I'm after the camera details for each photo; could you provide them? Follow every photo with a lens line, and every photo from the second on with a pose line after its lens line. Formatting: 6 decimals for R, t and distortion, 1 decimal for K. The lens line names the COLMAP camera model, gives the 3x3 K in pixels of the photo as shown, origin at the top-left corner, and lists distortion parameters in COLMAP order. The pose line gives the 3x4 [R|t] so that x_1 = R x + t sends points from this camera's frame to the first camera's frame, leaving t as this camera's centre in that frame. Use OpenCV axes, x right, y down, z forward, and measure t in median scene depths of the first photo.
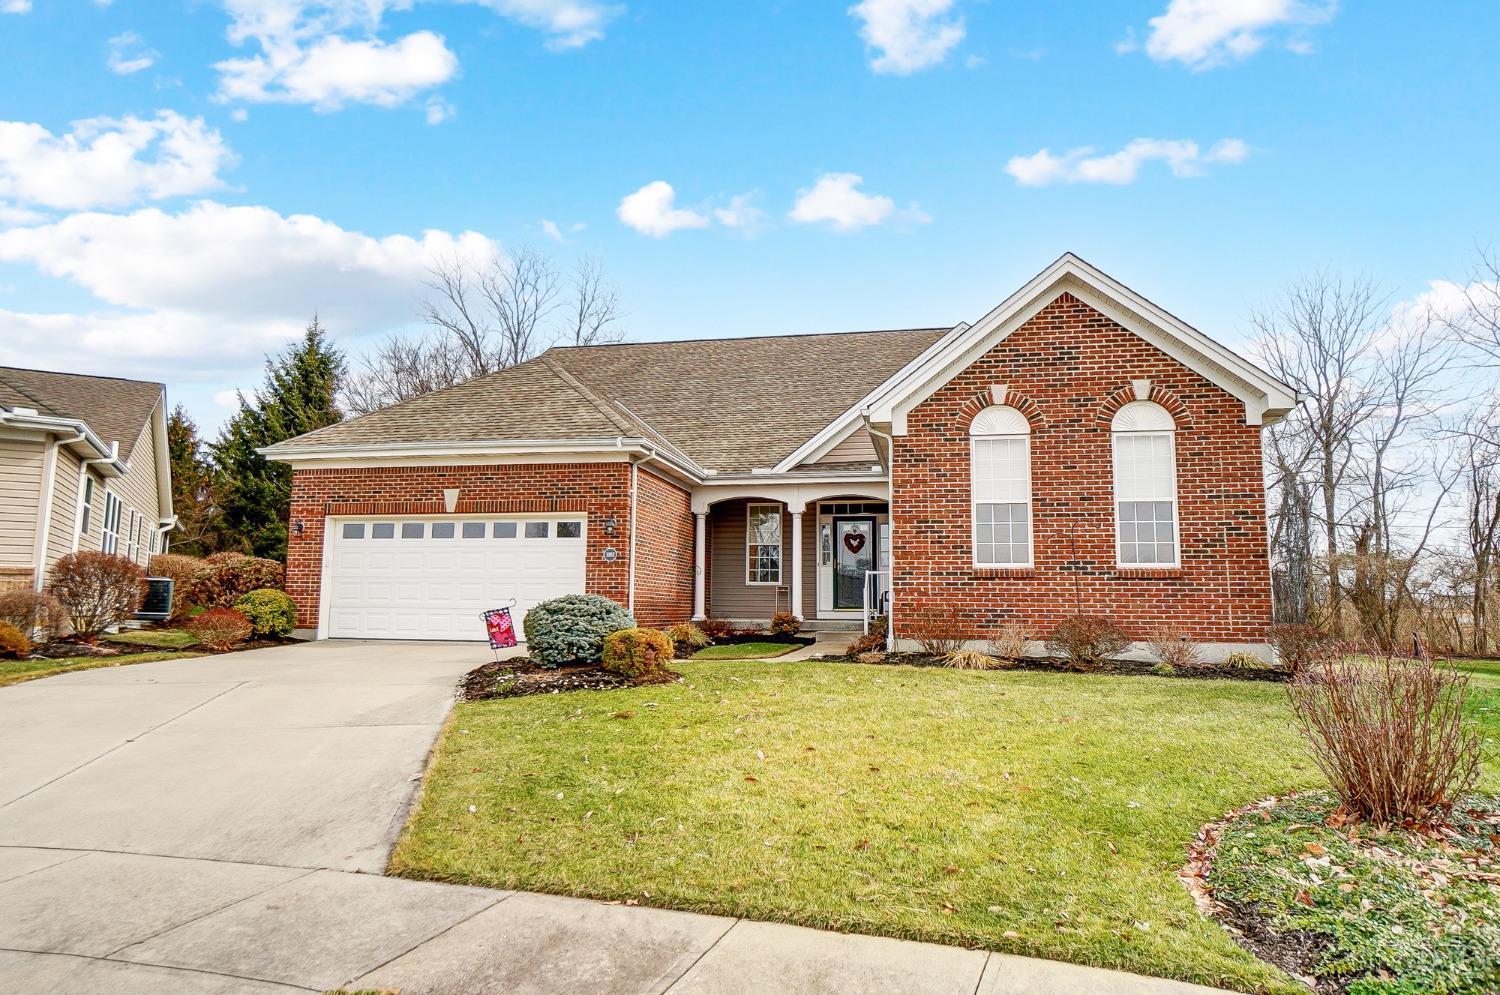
lens RADIAL K [[940.2, 0, 754.9], [0, 940.2, 535.9], [0, 0, 1]] dist [-0.016397, 0.001841]
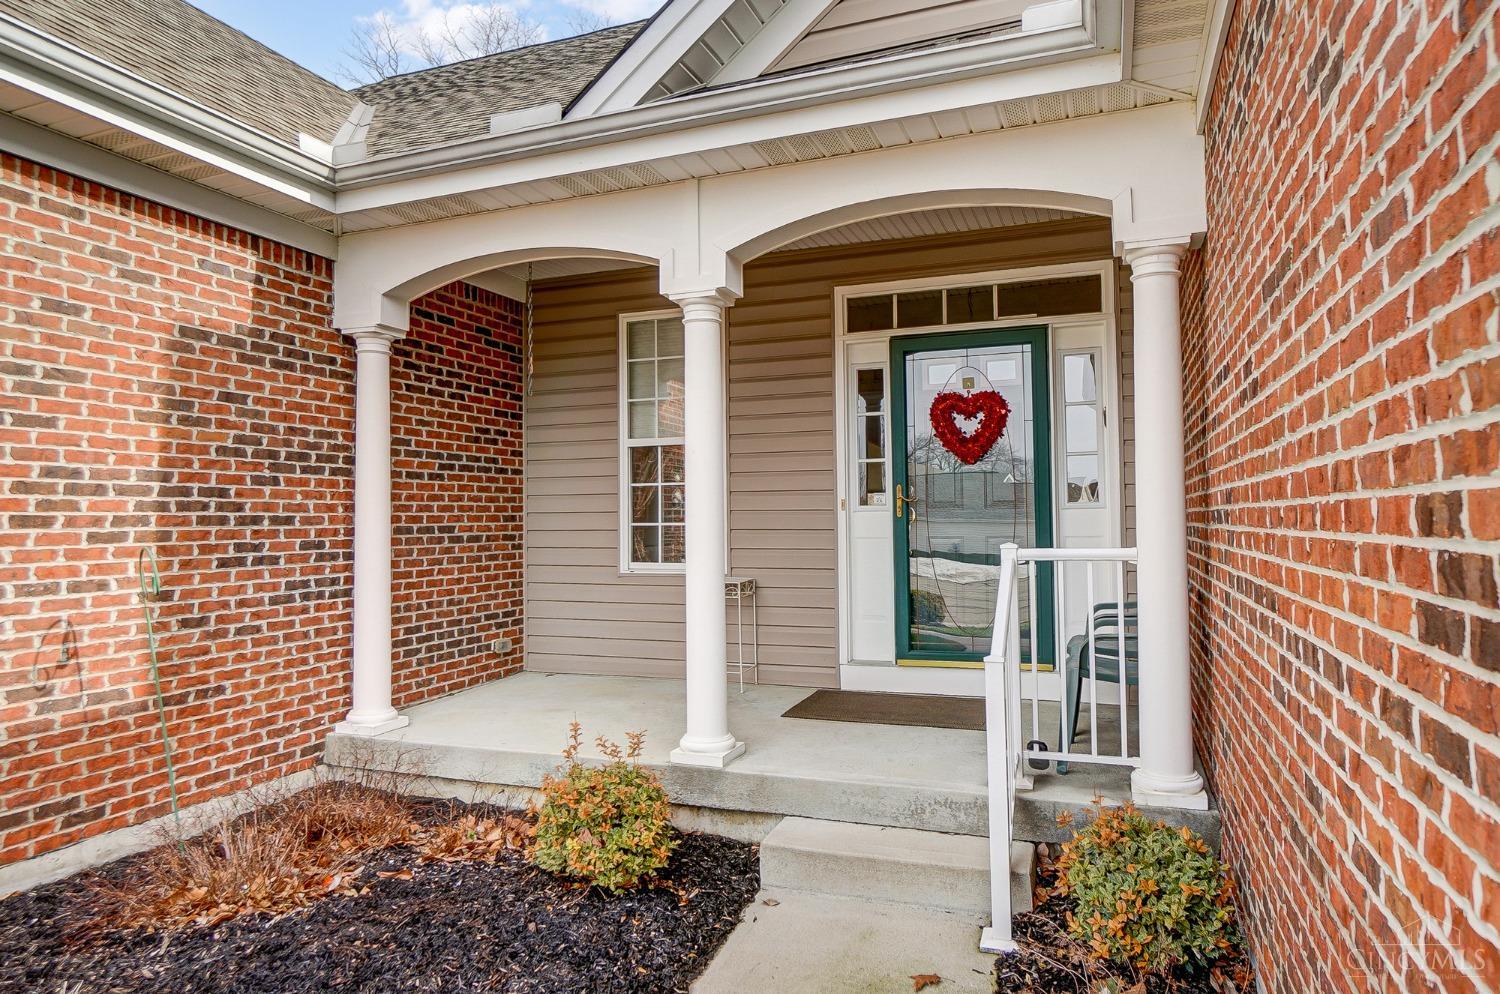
lens RADIAL K [[933.5, 0, 750.0], [0, 933.5, 497.0], [0, 0, 1]] dist [-0.001912, -0.000192]
pose [[0.983713, -0.023290, -0.178229, 0.144662], [0.033387, 0.997990, 0.053866, 0.018241], [0.176617, -0.058939, 0.982514, 1.134108]]
